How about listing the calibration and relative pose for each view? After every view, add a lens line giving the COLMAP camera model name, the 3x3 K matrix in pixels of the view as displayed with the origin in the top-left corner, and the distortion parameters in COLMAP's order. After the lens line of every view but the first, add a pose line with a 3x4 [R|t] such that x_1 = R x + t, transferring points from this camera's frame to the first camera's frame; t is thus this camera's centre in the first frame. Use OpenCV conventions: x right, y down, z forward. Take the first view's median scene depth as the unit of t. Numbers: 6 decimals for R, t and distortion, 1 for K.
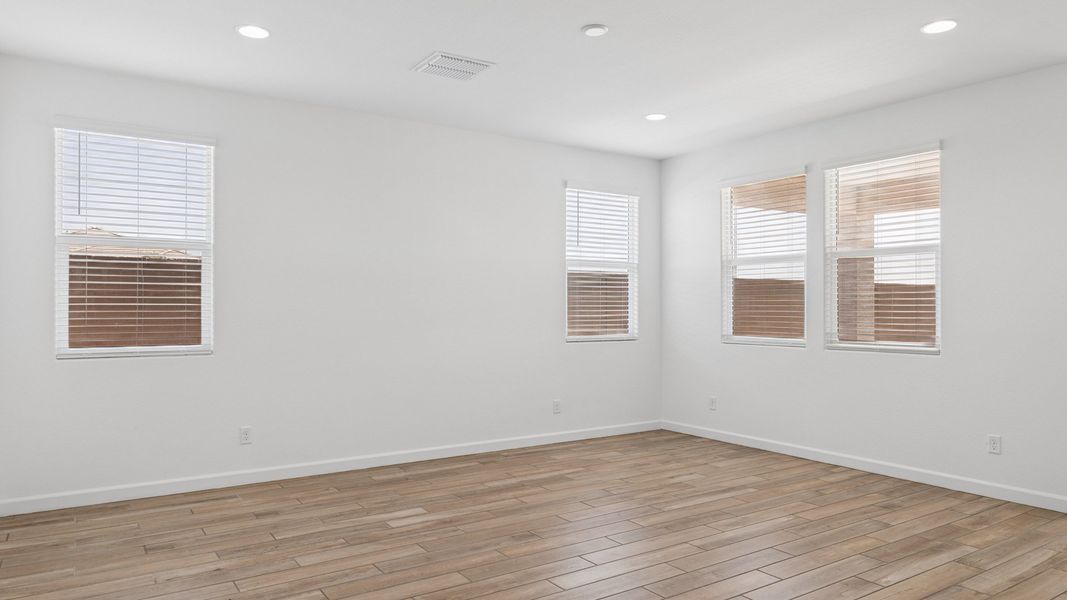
lens RADIAL K [[698.0, 0, 535.1], [0, 698.0, 305.1], [0, 0, 1]] dist [-0.000878, -0.001418]
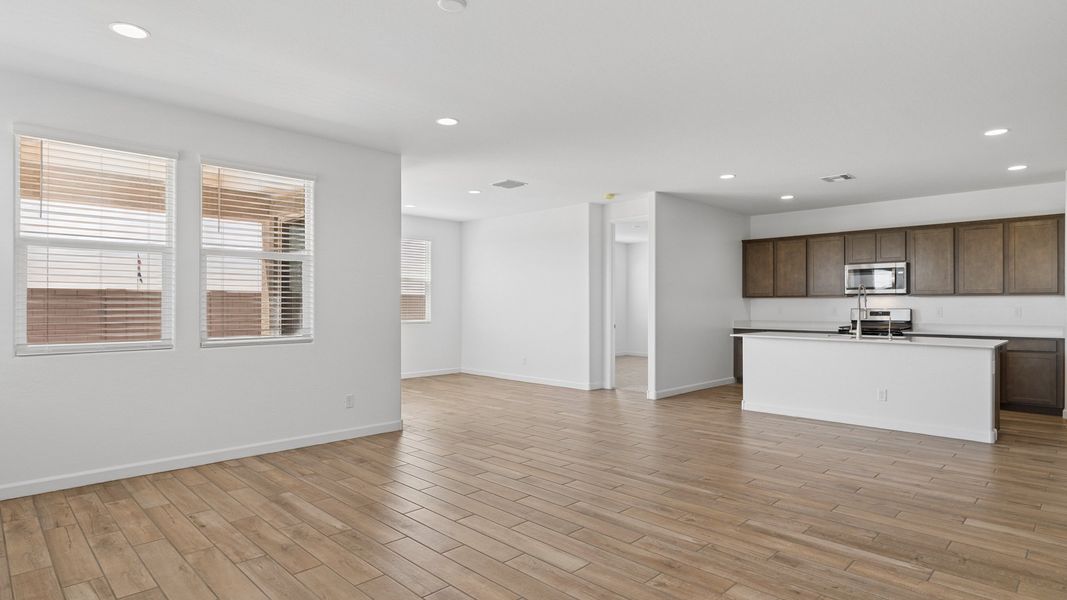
lens RADIAL K [[568.1, 0, 538.4], [0, 568.1, 303.9], [0, 0, 1]] dist [-0.002843, -0.000721]
pose [[-0.199743, -0.000787, 0.979848, -0.521588], [-0.003115, 0.999995, 0.000168, 0.000107], [-0.979843, -0.003019, -0.199744, 0.805308]]
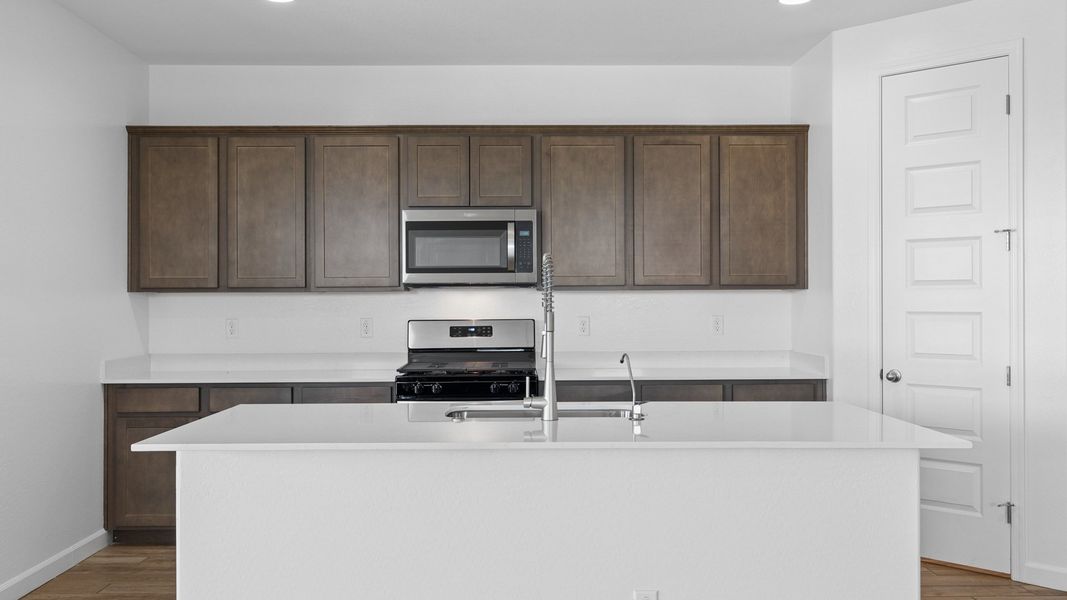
lens RADIAL K [[909.8, 0, 533.8], [0, 909.8, 297.2], [0, 0, 1]] dist [-0.004742, -0.001679]
pose [[-0.842668, 0.004056, 0.538418, 0.248411], [0.001115, 0.999983, -0.005788, -0.009454], [-0.538432, -0.004277, -0.842658, 0.387789]]
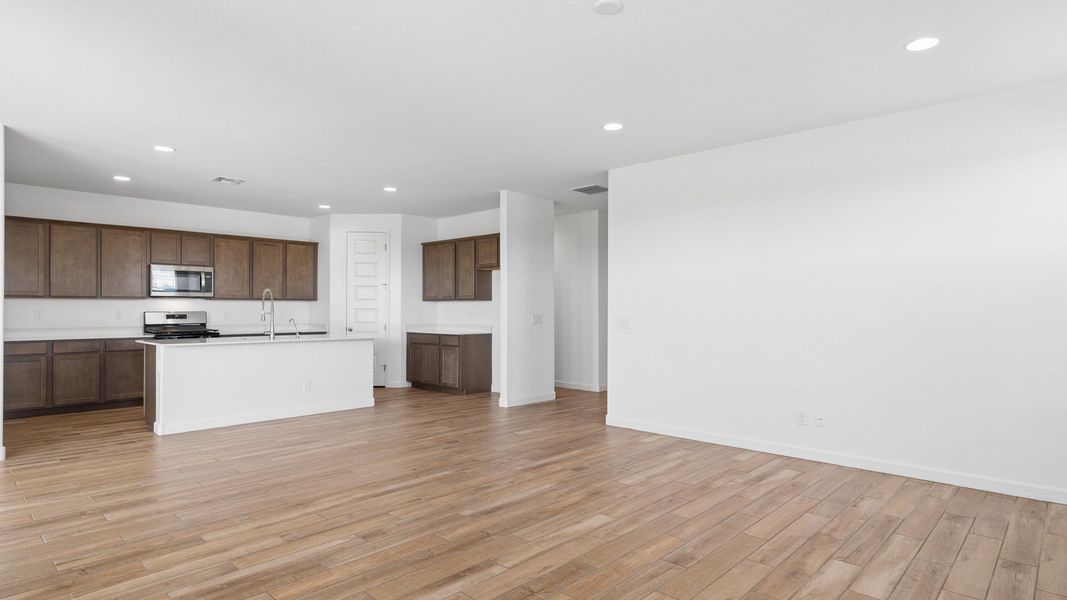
lens RADIAL K [[568.1, 0, 538.4], [0, 568.1, 303.9], [0, 0, 1]] dist [-0.002843, -0.000721]
pose [[-0.973970, -0.006469, -0.226584, 0.266714], [-0.003970, 0.999926, -0.011481, 0.003826], [0.226641, -0.010282, -0.973924, 1.325227]]
